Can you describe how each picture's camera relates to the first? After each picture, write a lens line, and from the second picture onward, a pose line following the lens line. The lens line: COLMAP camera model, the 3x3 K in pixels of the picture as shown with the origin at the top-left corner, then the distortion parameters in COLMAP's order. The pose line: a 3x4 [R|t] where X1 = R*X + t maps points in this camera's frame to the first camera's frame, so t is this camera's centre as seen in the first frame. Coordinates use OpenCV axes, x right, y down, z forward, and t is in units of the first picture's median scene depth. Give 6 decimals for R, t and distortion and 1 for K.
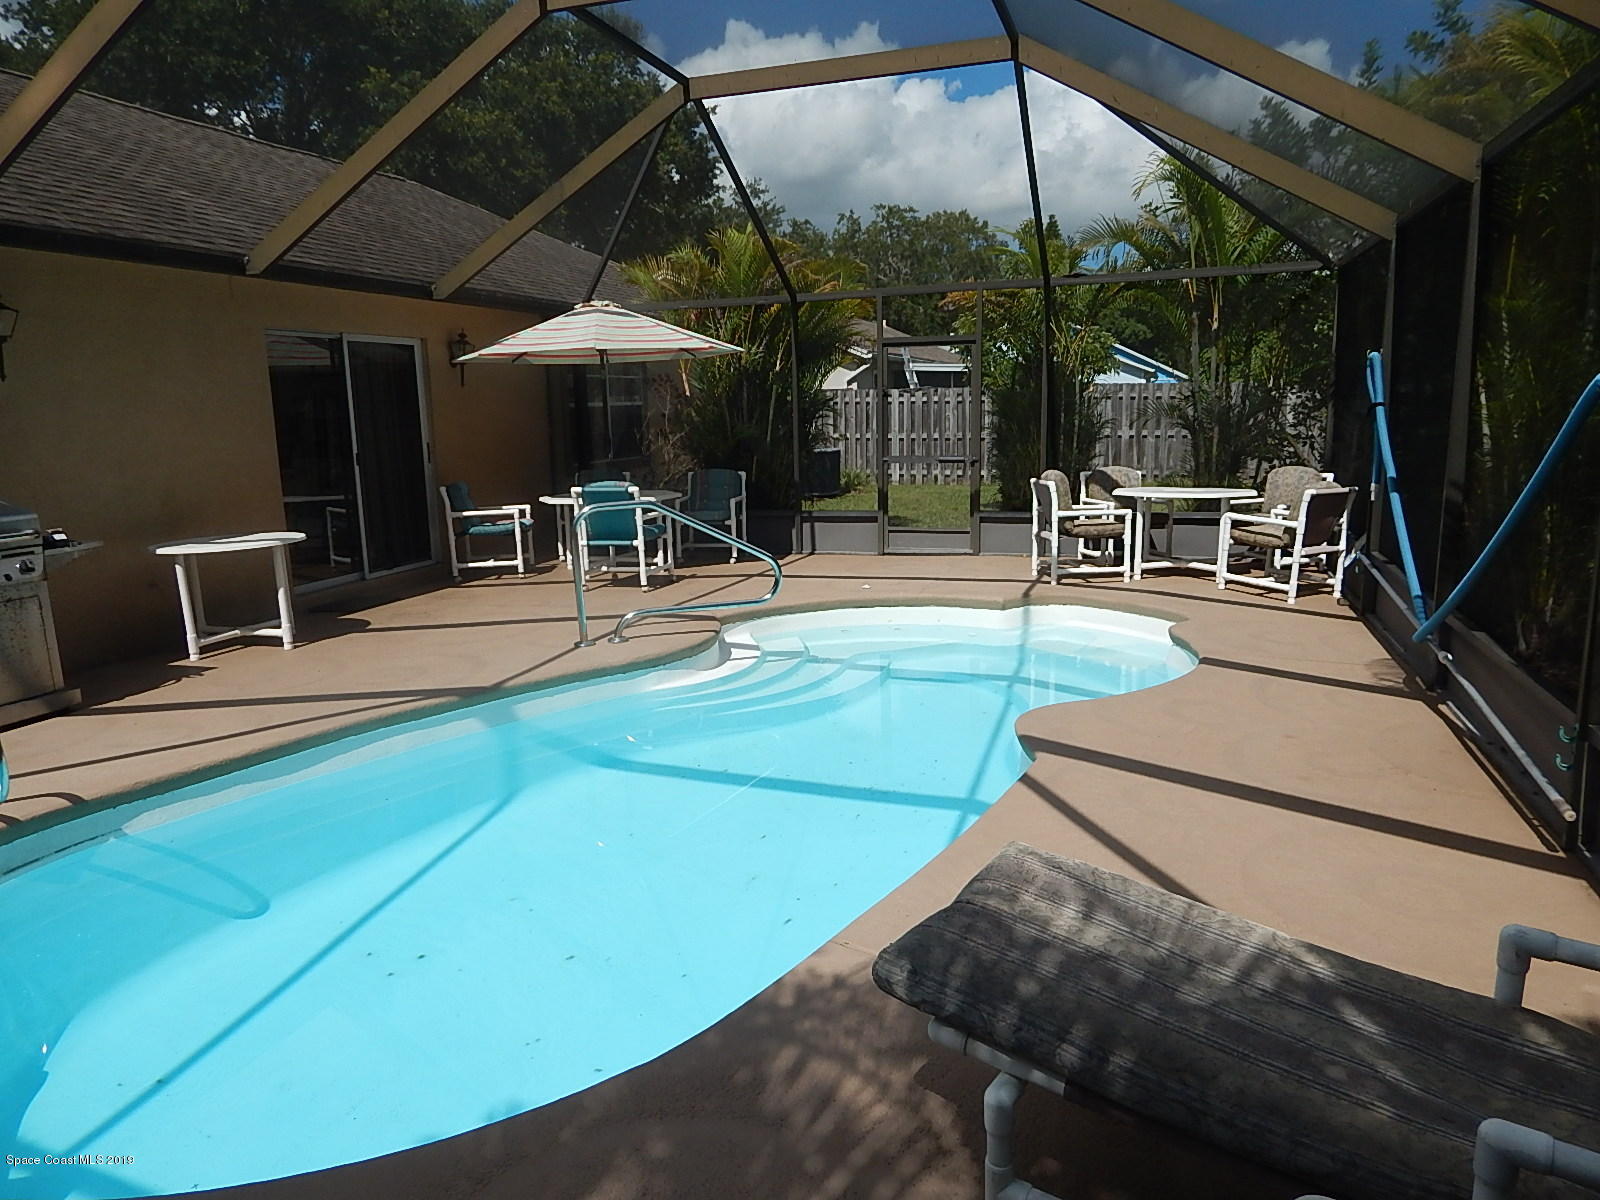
lens RADIAL K [[1059.2, 0, 801.9], [0, 1059.2, 602.4], [0, 0, 1]] dist [0.000427, -0.001808]
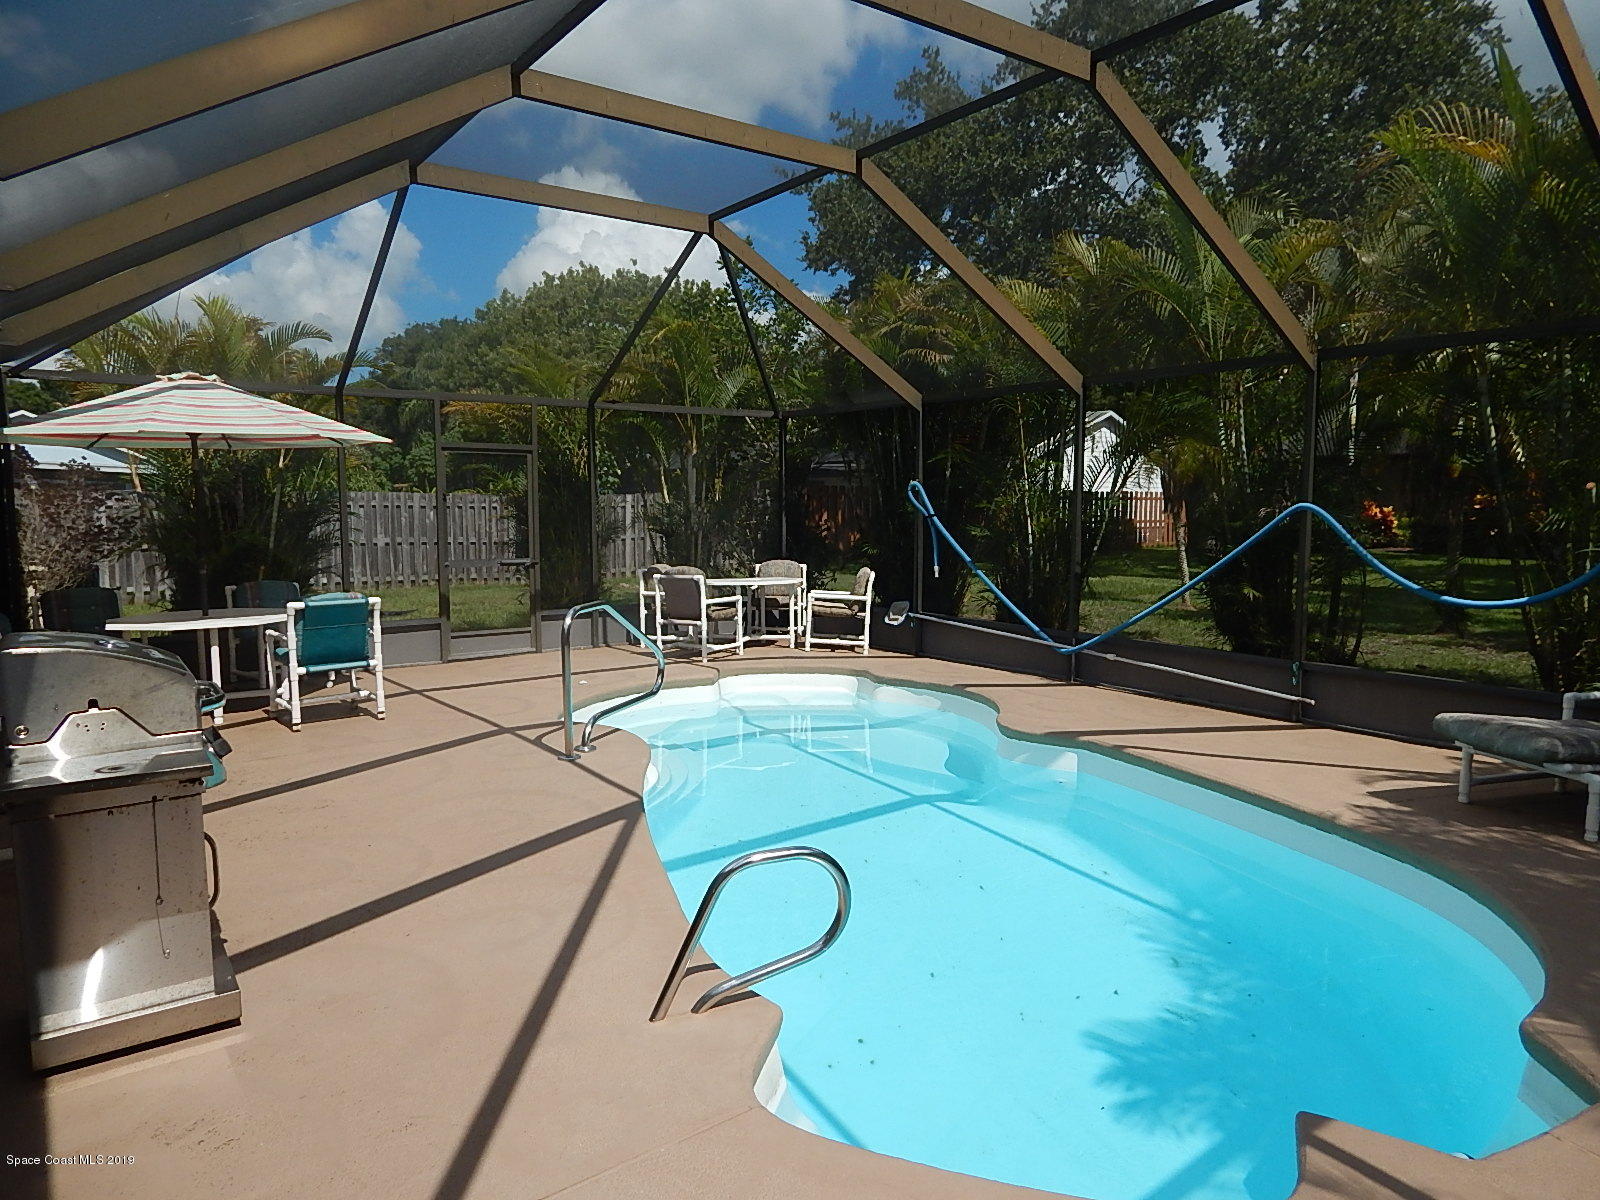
lens RADIAL K [[1059.2, 0, 804.7], [0, 1059.2, 600.2], [0, 0, 1]] dist [0.000427, -0.001808]
pose [[0.564969, -0.050669, 0.823555, -0.584761], [0.137708, 0.989904, -0.033566, -0.026443], [-0.813540, 0.132374, 0.566242, 0.204256]]
